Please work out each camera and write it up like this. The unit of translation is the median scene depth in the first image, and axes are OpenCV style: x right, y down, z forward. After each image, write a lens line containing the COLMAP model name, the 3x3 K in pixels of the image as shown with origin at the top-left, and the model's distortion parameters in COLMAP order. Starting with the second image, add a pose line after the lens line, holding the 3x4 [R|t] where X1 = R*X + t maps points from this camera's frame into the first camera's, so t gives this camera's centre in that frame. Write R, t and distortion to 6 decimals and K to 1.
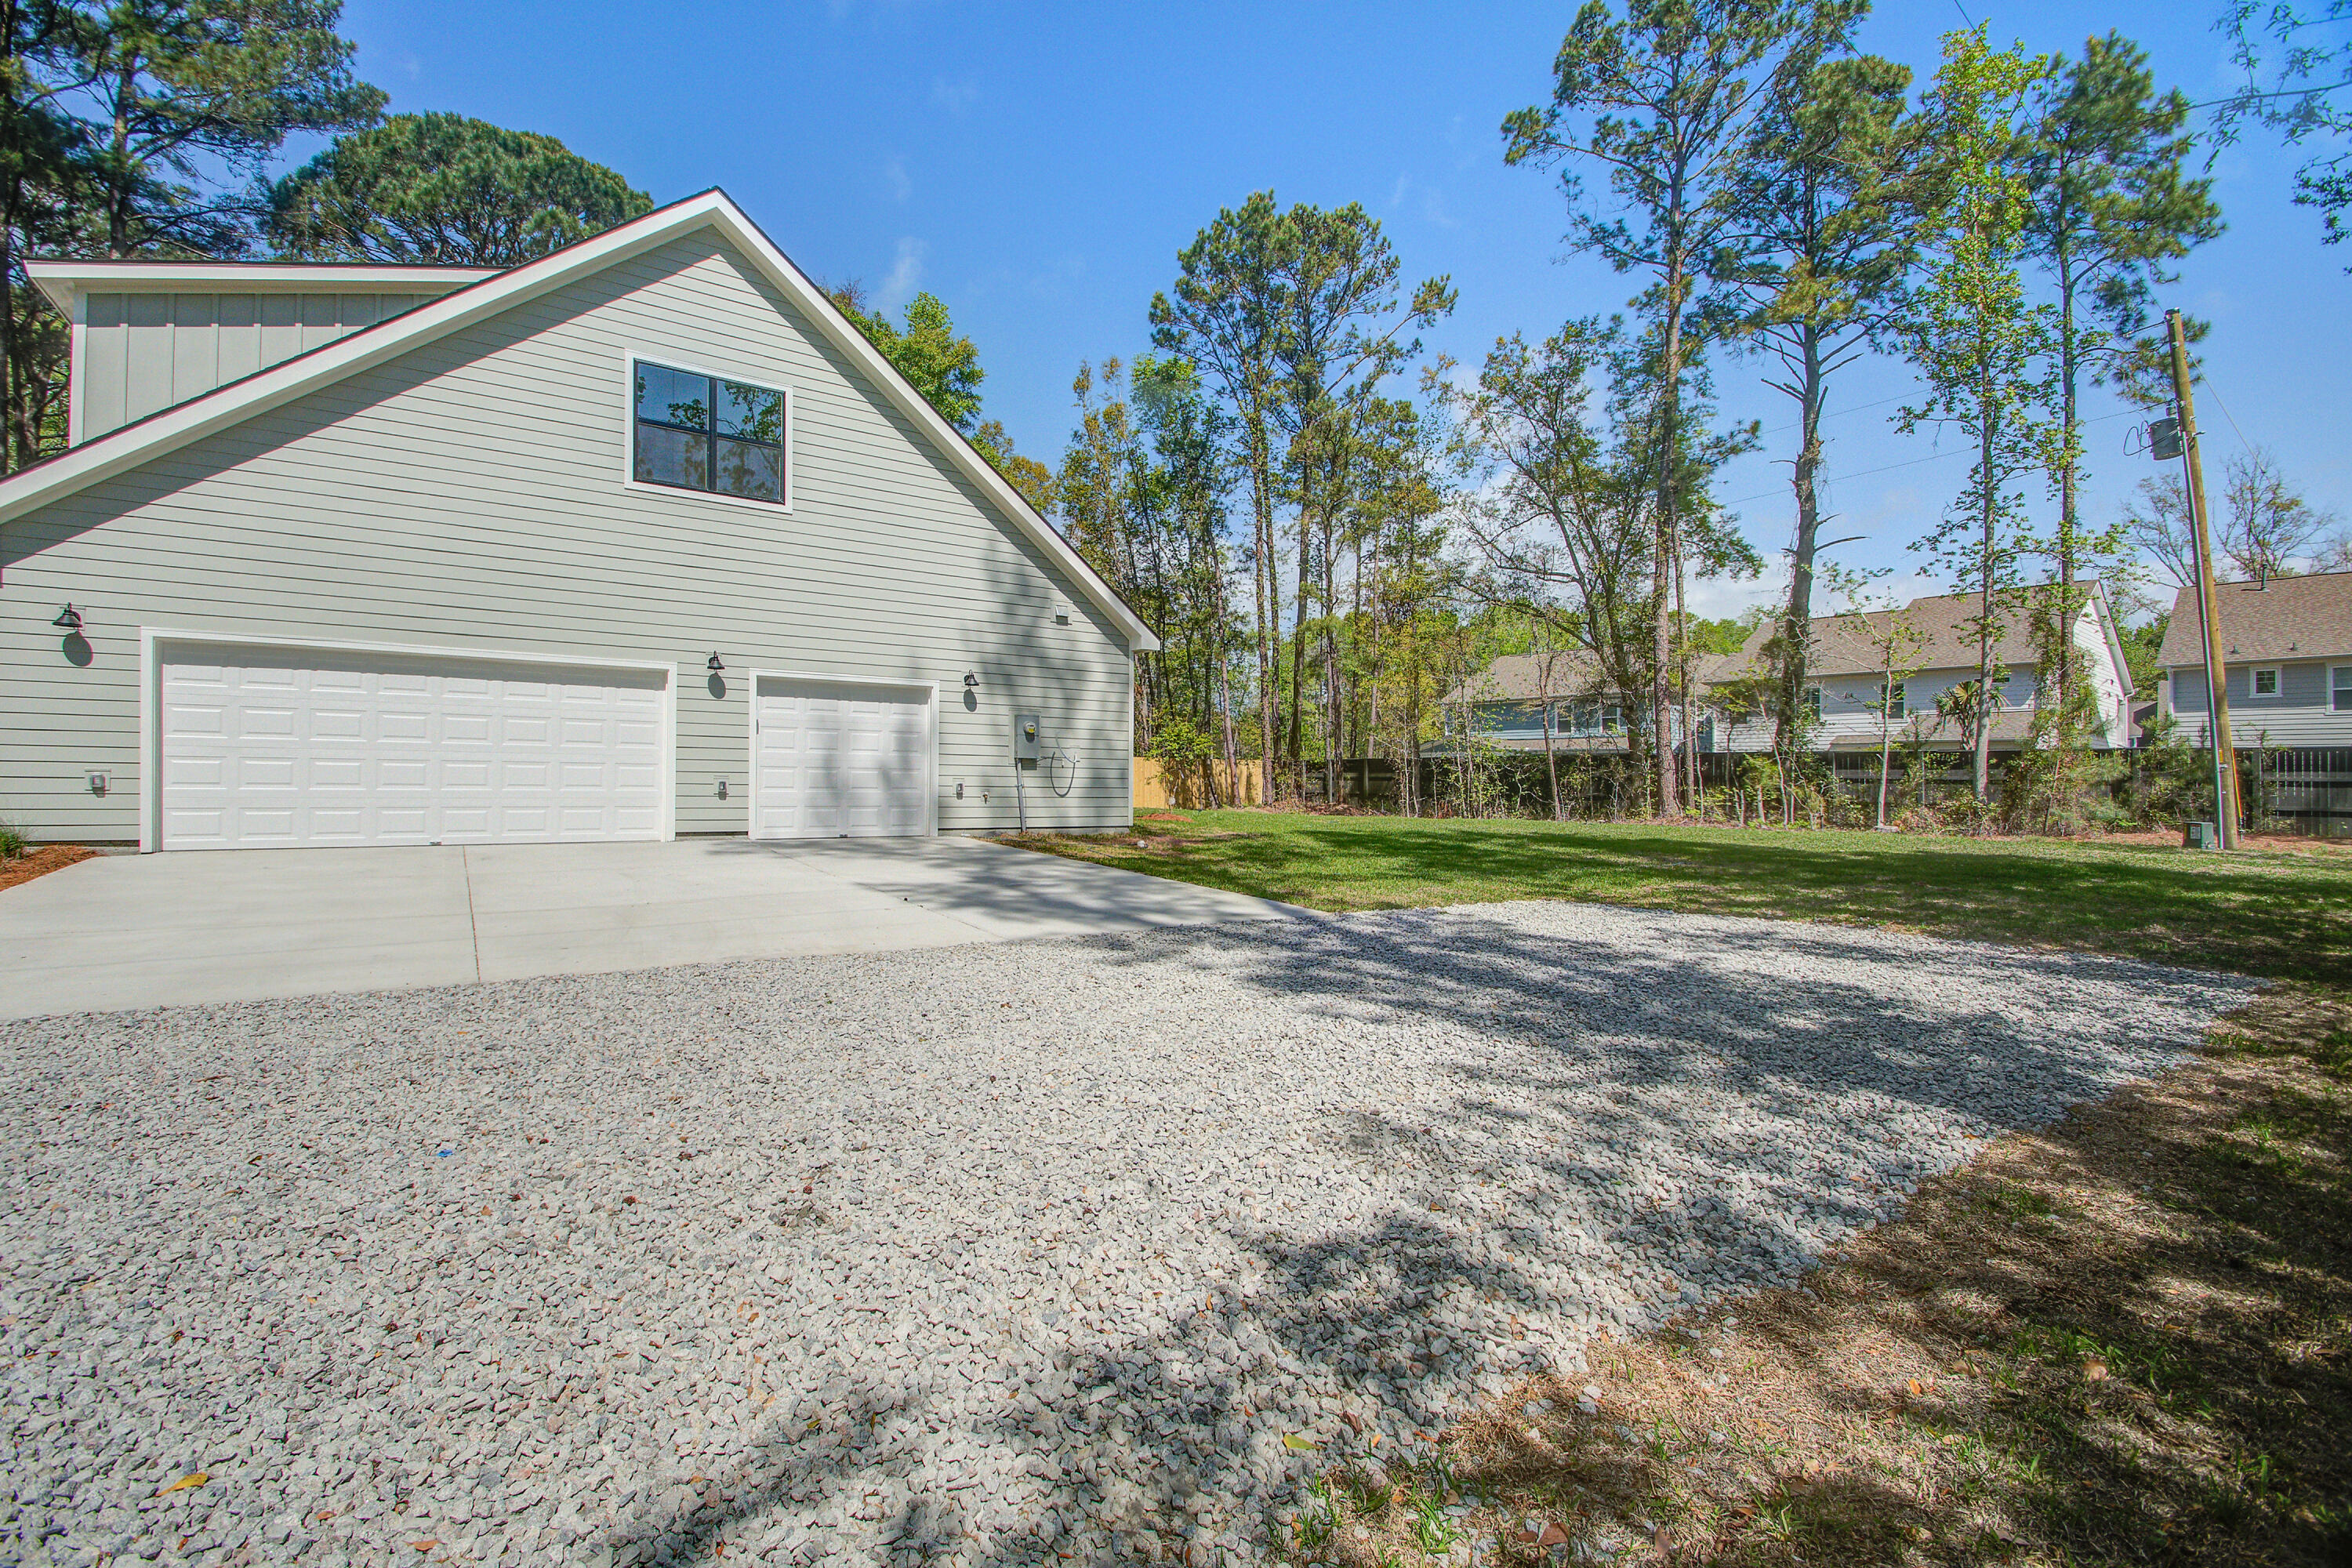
lens RADIAL K [[1032.4, 0, 1174.4], [0, 1032.4, 748.0], [0, 0, 1]] dist [0.001560, -0.007207]
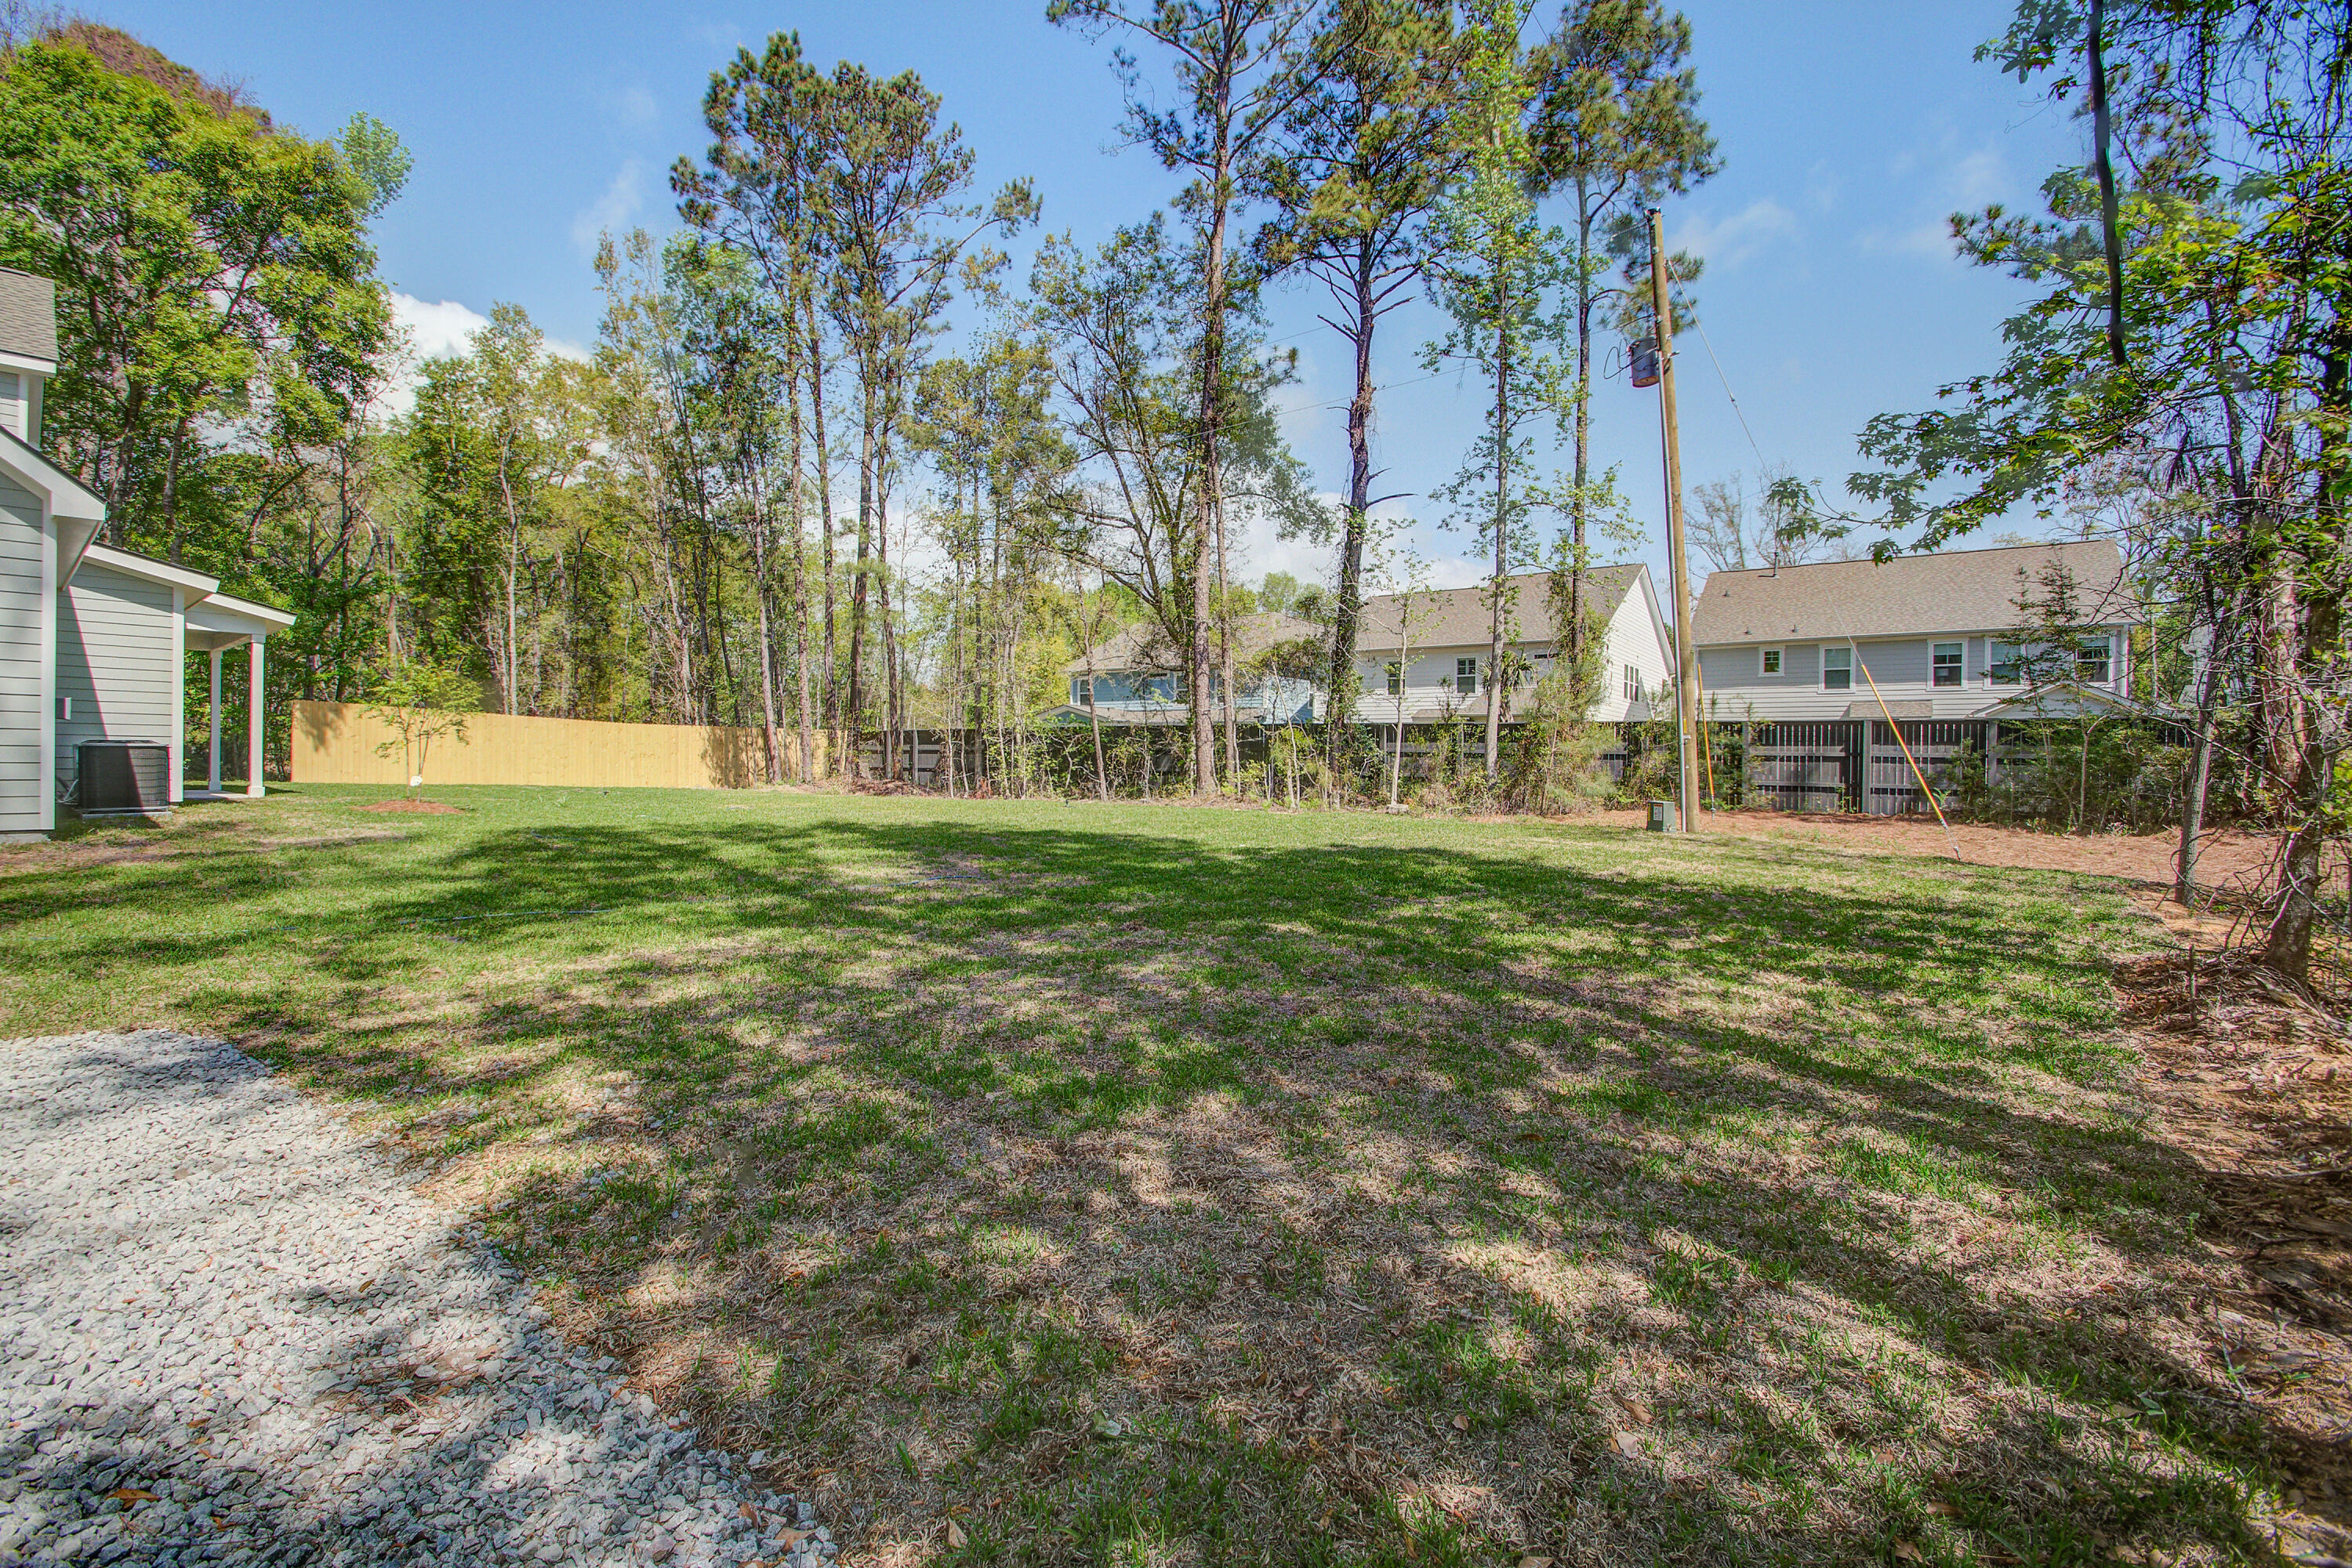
lens RADIAL K [[1032.4, 0, 1174.4], [0, 1032.4, 748.0], [0, 0, 1]] dist [0.001560, -0.007207]
pose [[0.960039, 0.003683, 0.279842, 0.197086], [-0.010892, 0.999648, 0.024211, 0.005241], [-0.279654, -0.026291, 0.959741, 0.151588]]
